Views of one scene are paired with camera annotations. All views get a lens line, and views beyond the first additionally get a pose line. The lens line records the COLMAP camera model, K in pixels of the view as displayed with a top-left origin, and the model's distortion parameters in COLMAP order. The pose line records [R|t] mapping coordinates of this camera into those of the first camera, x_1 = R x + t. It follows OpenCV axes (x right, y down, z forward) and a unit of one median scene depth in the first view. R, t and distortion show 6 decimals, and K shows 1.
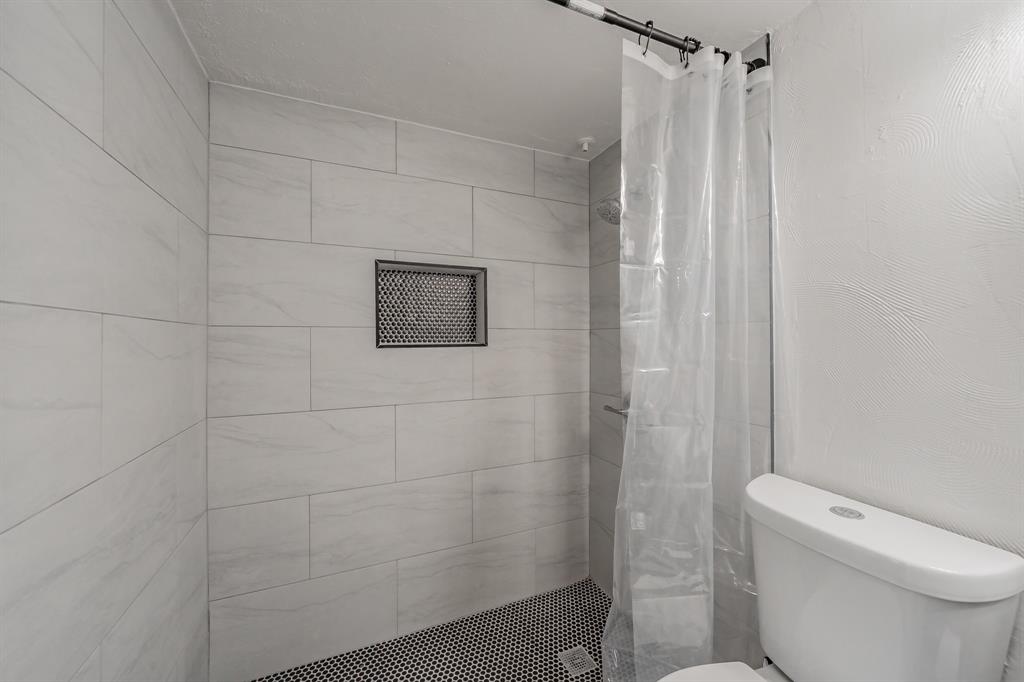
lens RADIAL K [[381.2, 0, 489.5], [0, 381.2, 336.1], [0, 0, 1]] dist [0.000492, 0.000067]
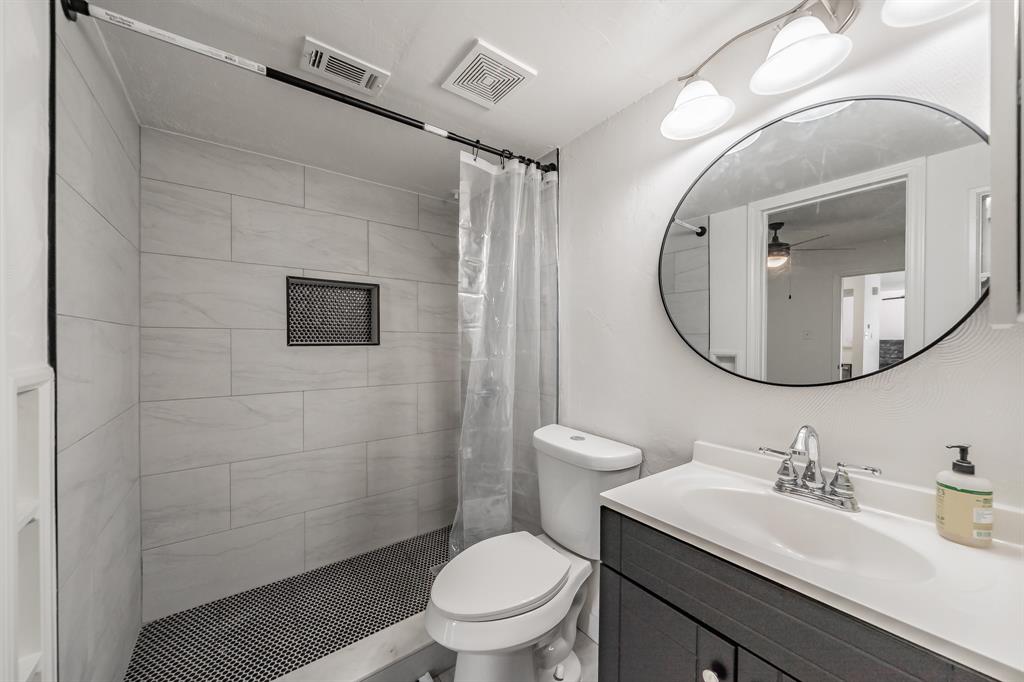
lens RADIAL K [[364.0, 0, 473.3], [0, 364.0, 344.5], [0, 0, 1]] dist [-0.000711, -0.000081]
pose [[0.978560, 0.005546, 0.205887, 0.063965], [-0.009577, 0.999781, 0.018588, -0.002445], [-0.205738, -0.020162, 0.978399, -0.340288]]
